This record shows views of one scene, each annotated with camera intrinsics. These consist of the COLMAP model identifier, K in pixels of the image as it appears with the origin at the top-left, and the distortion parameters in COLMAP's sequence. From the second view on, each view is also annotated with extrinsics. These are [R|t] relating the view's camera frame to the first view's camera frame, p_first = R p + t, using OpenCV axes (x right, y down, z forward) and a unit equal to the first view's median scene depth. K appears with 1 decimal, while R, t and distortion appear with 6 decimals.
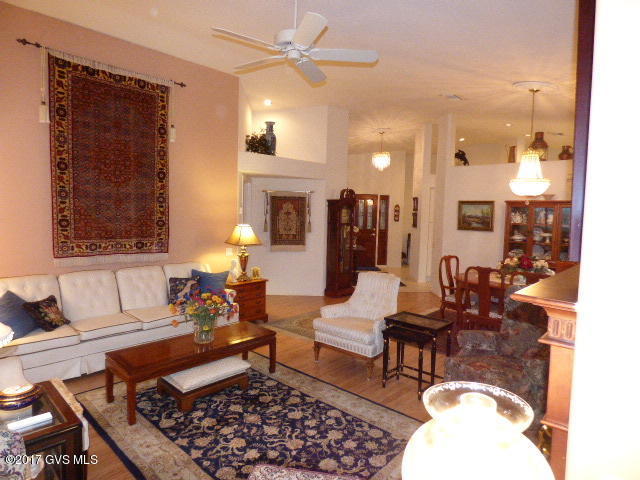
lens RADIAL K [[394.1, 0, 320.0], [0, 394.1, 240.0], [0, 0, 1]] dist [-0.008201, 0.001062]
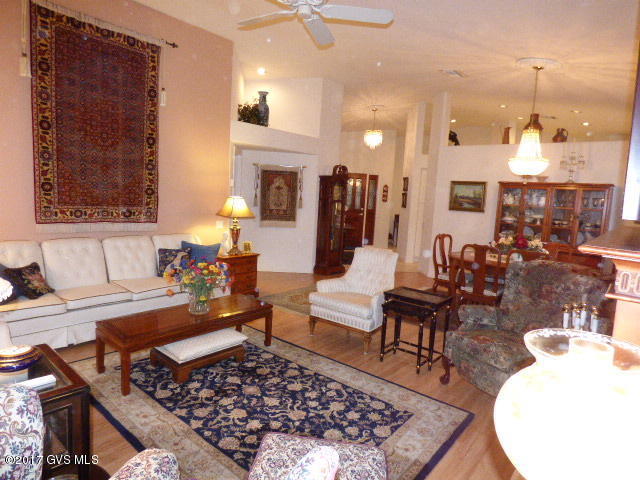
lens RADIAL K [[394.1, 0, 320.0], [0, 394.1, 240.0], [0, 0, 1]] dist [-0.008201, 0.001062]
pose [[0.998424, 0.025709, 0.049883, -0.038396], [-0.027945, 0.998611, 0.044668, 0.021653], [-0.048665, -0.045992, 0.997756, 0.022091]]
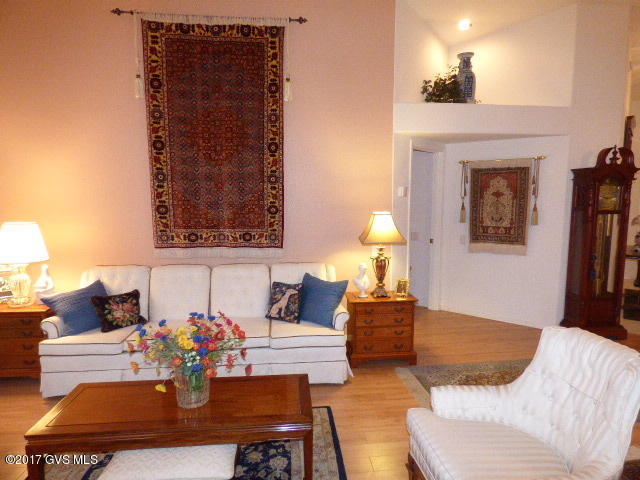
lens RADIAL K [[394.1, 0, 320.0], [0, 394.1, 240.0], [0, 0, 1]] dist [-0.008201, 0.001062]
pose [[0.754555, 0.051142, -0.654241, 0.188727], [-0.028253, 0.998566, 0.045474, -0.022290], [0.655628, -0.015829, 0.754918, 0.500827]]
